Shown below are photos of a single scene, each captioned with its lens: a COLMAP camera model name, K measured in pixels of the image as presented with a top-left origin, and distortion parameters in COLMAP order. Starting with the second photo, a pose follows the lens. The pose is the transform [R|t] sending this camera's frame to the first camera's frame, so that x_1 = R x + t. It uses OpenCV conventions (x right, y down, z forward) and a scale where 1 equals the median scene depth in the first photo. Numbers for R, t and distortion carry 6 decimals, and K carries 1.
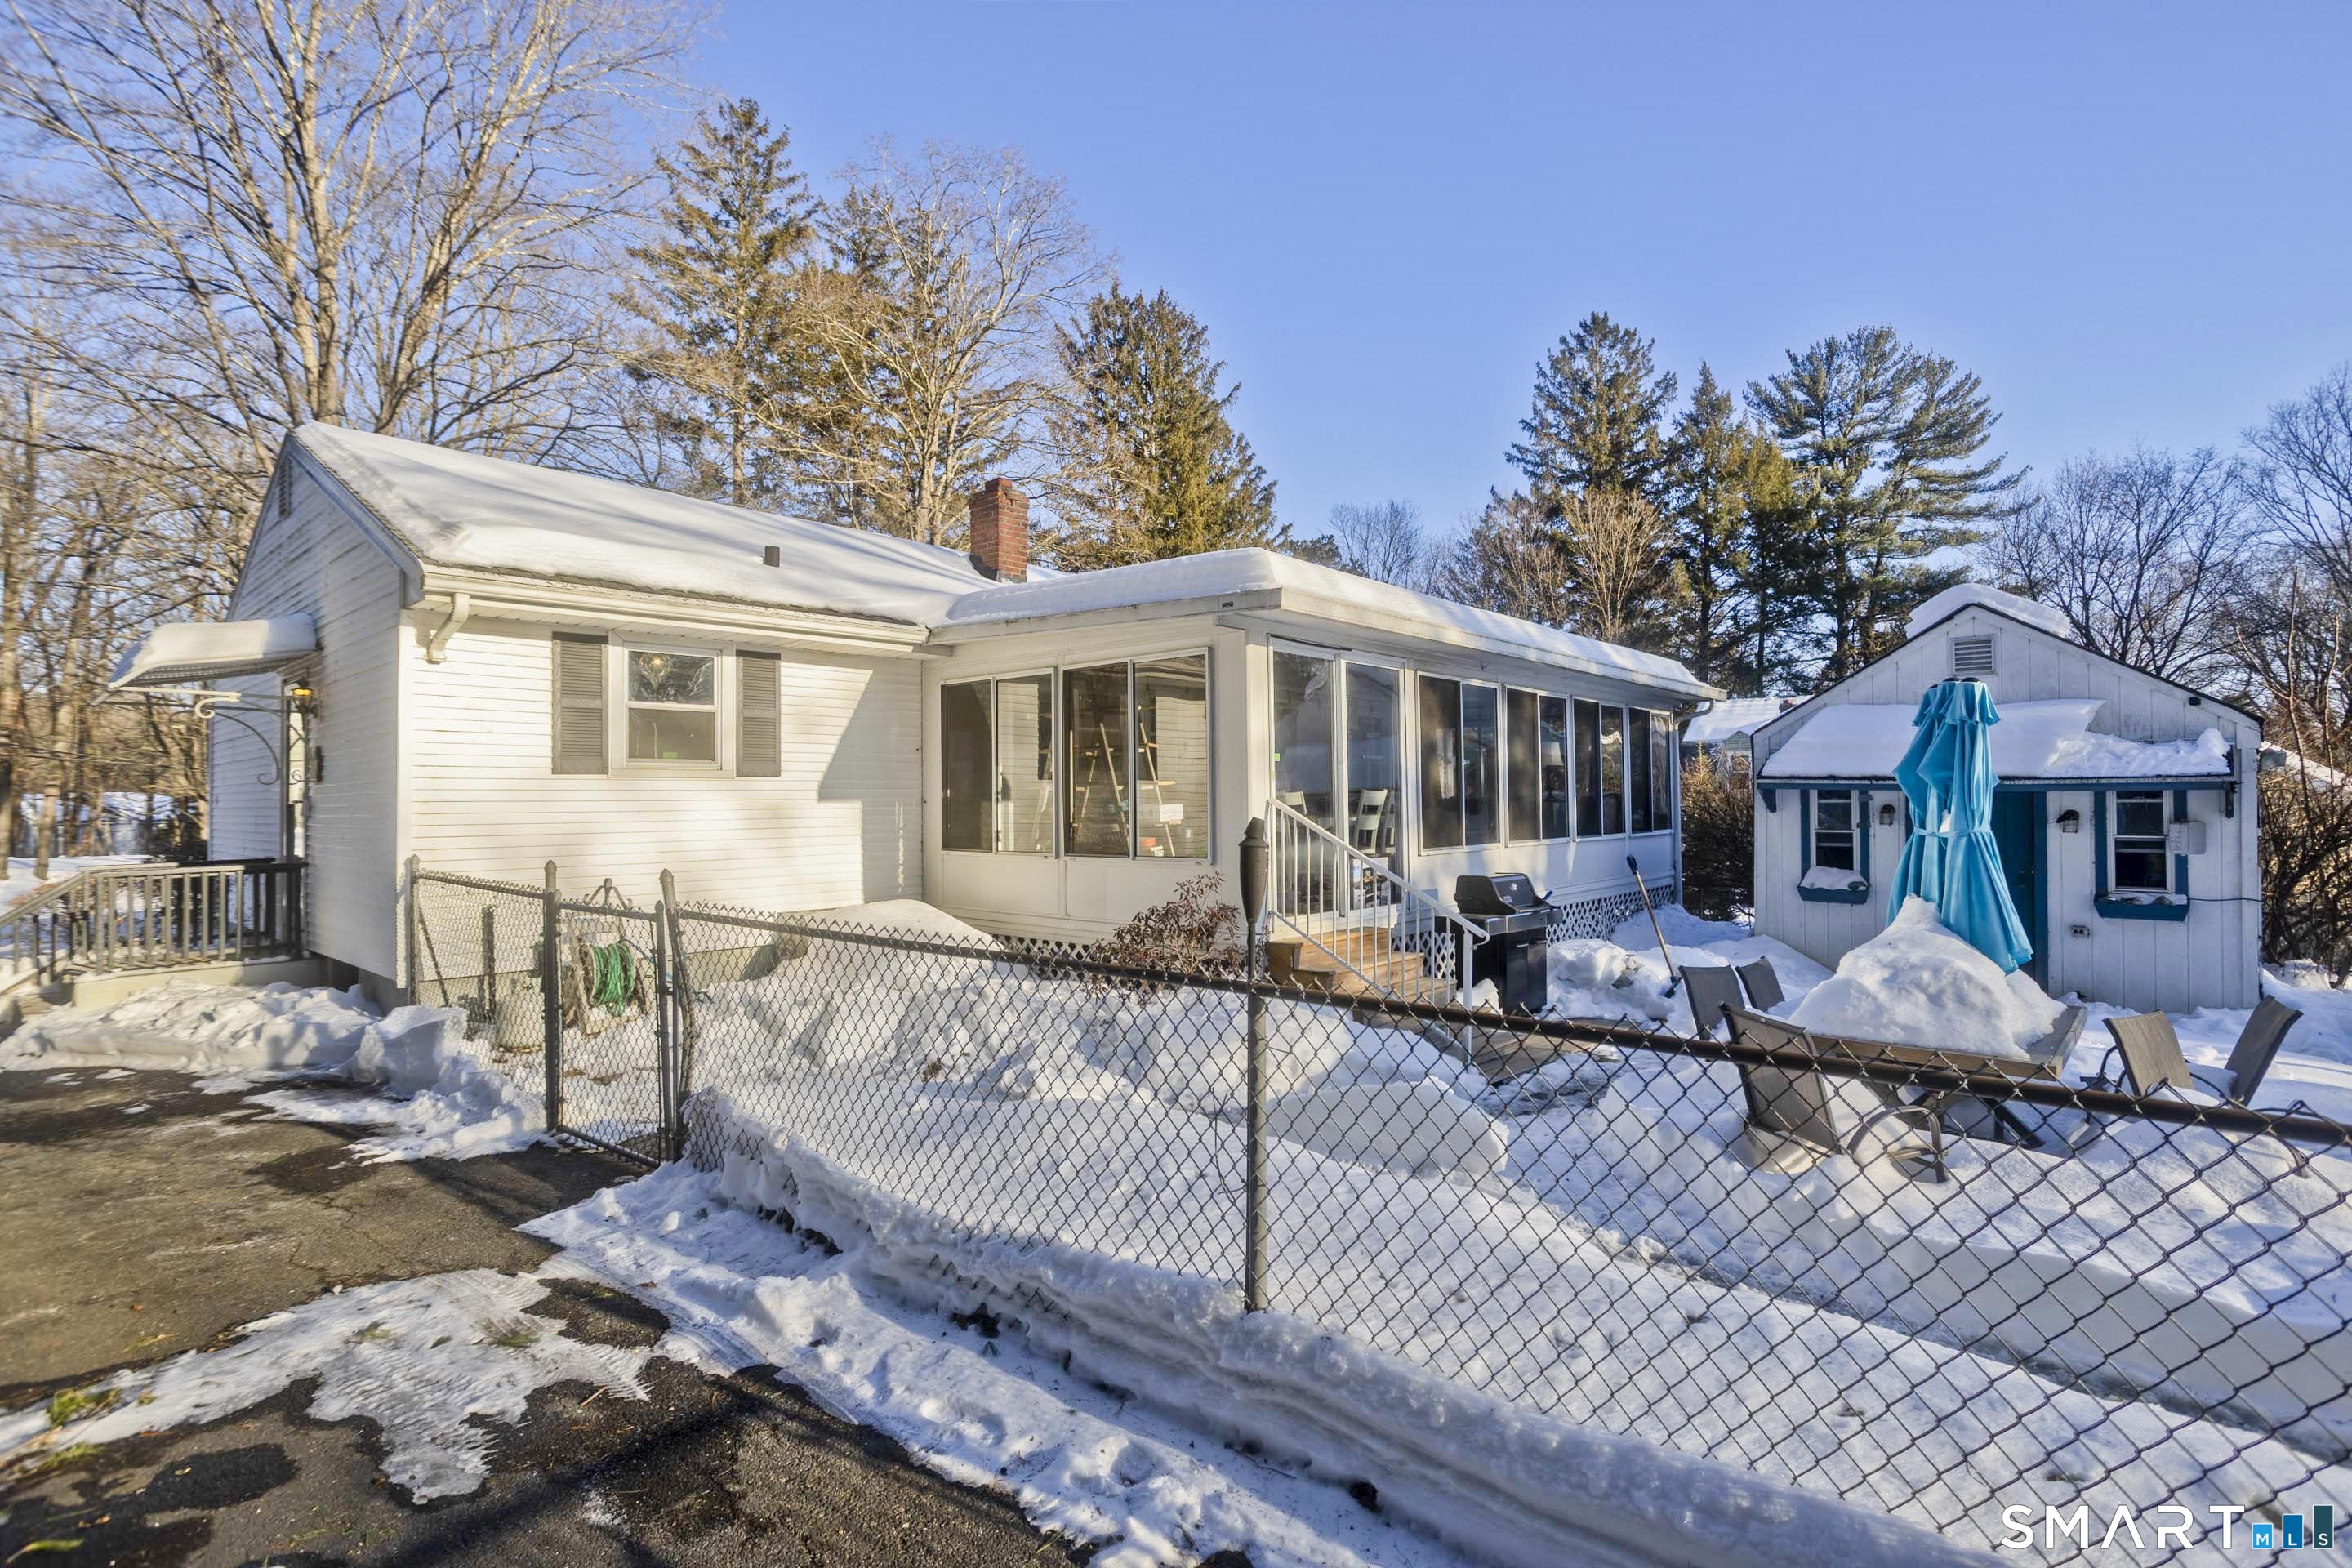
lens RADIAL K [[1146.6, 0, 1176.7], [0, 1146.6, 794.5], [0, 0, 1]] dist [-0.036304, 0.010189]
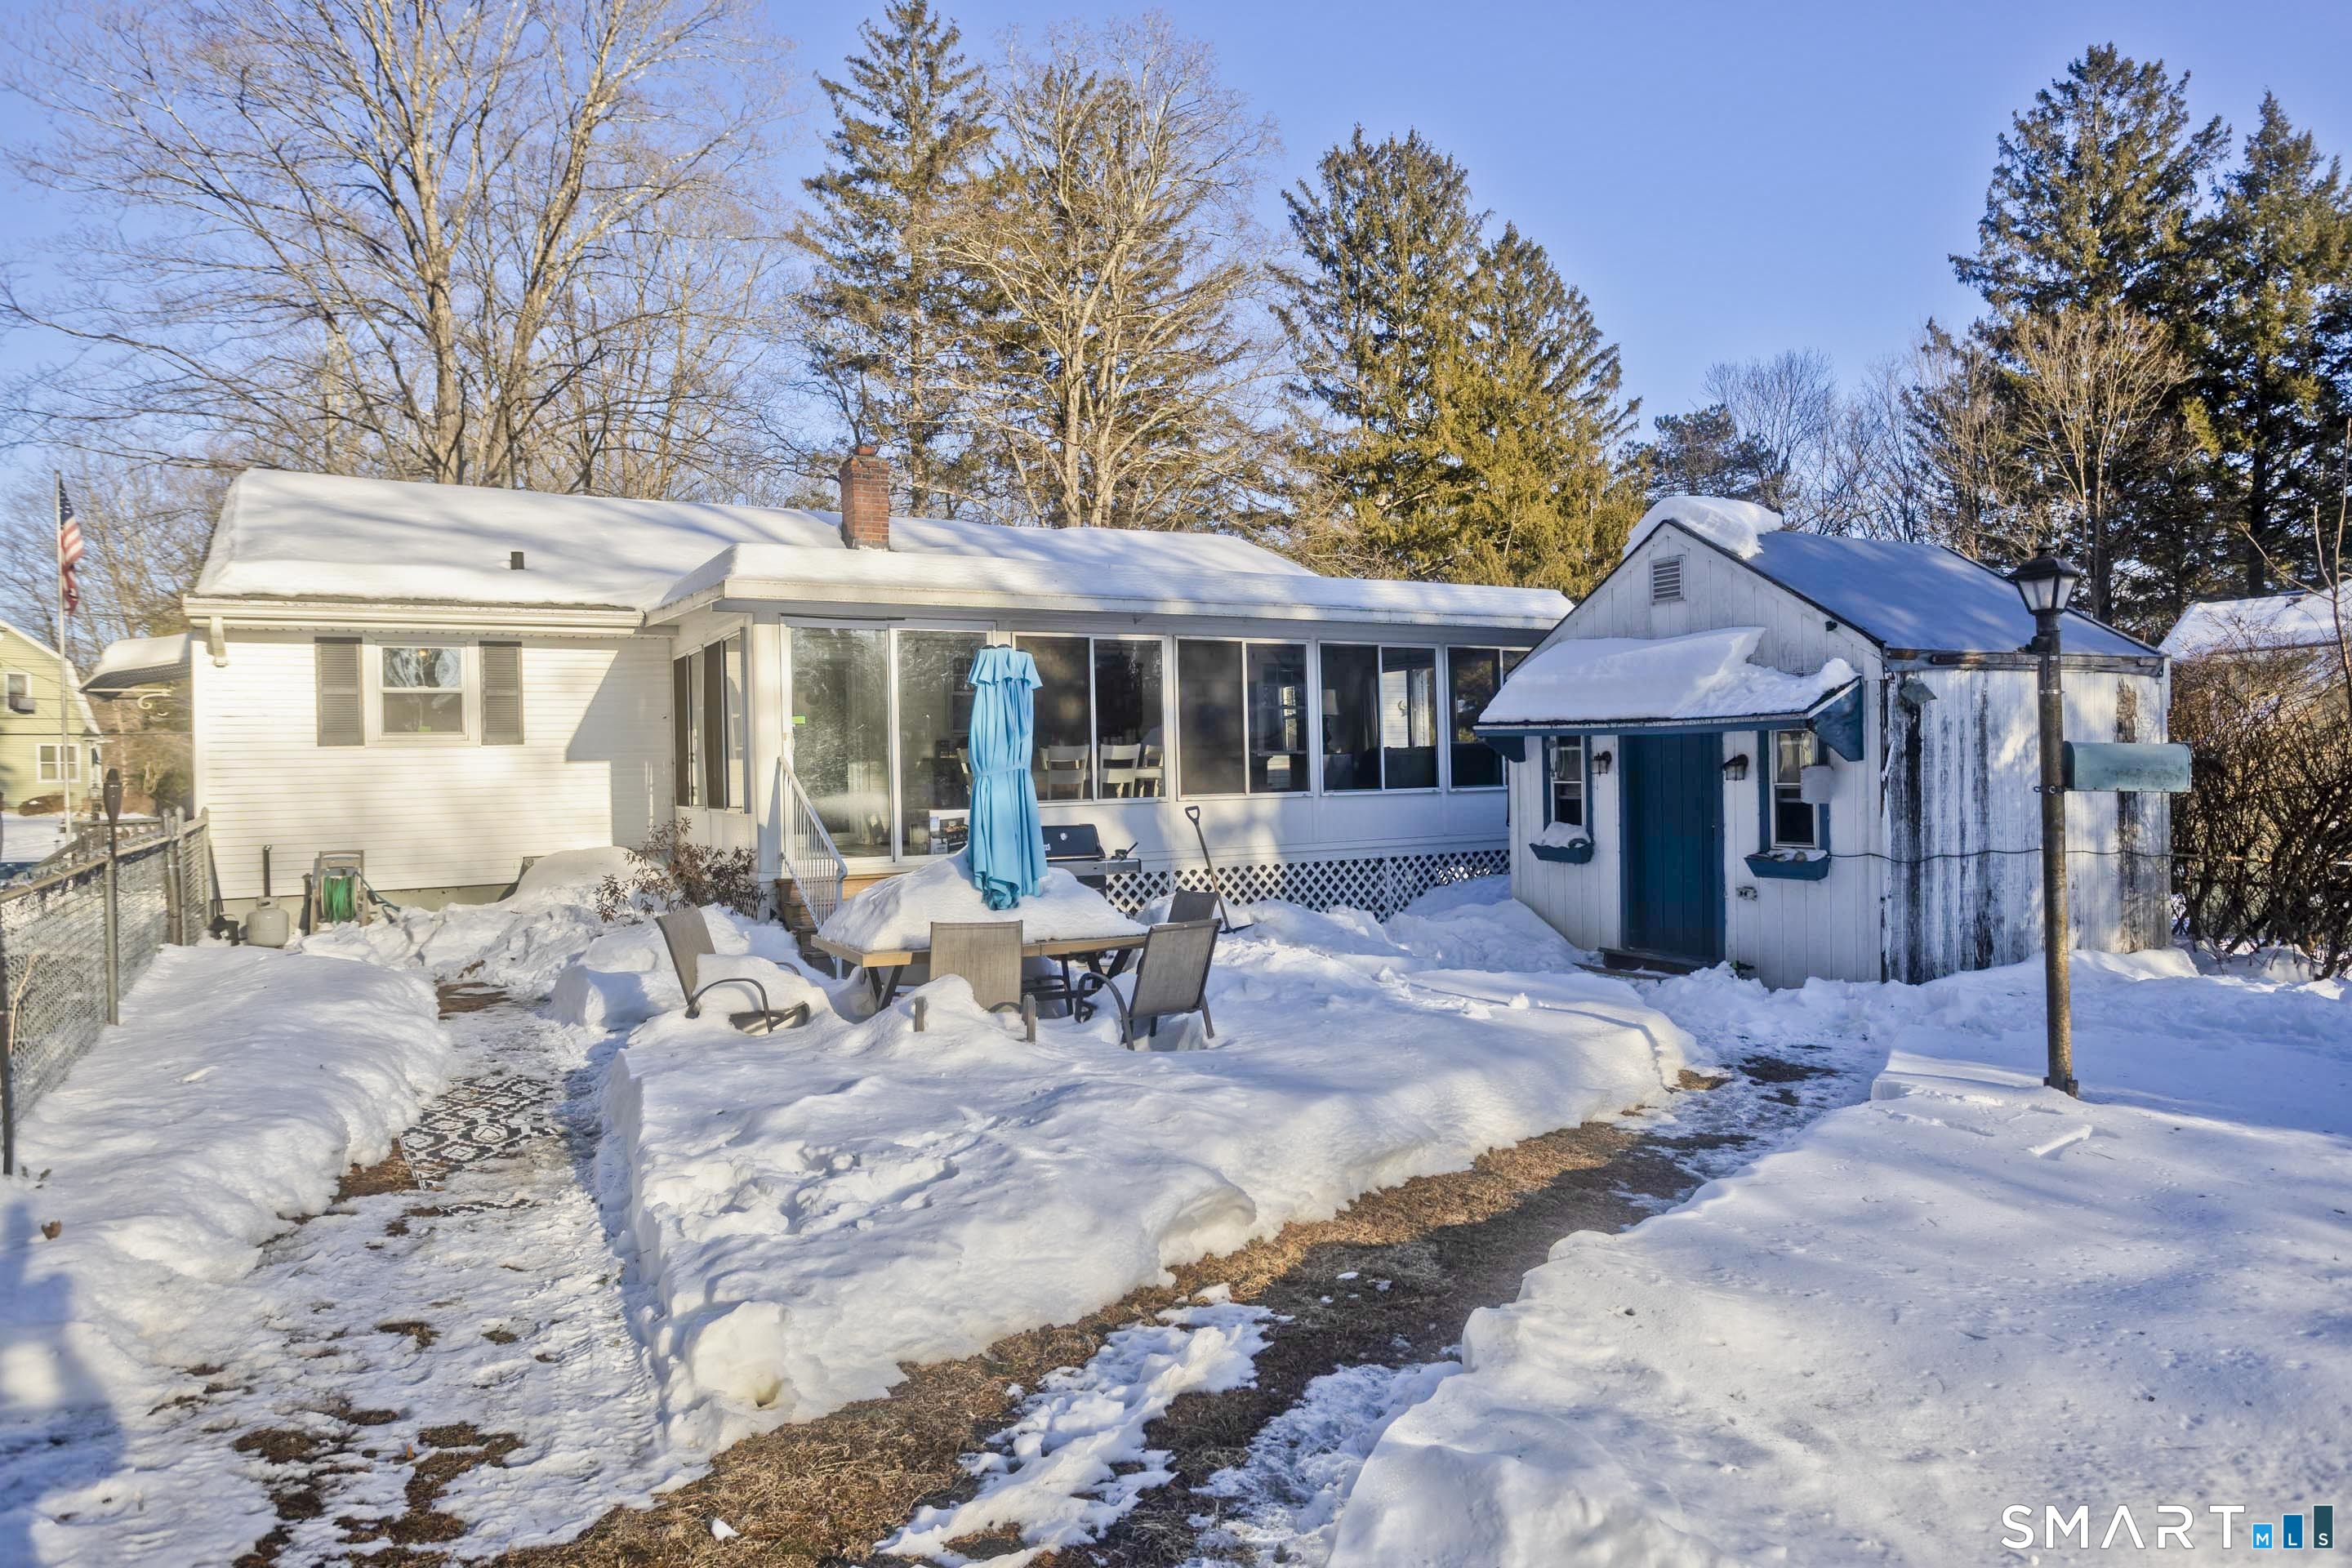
lens RADIAL K [[1475.5, 0, 1178.3], [0, 1475.5, 777.0], [0, 0, 1]] dist [-0.008895, 0.009498]
pose [[0.944703, -0.011762, -0.327717, 0.209448], [0.016120, 0.999814, 0.010585, 0.003426], [0.327532, -0.015283, 0.944717, -0.061430]]
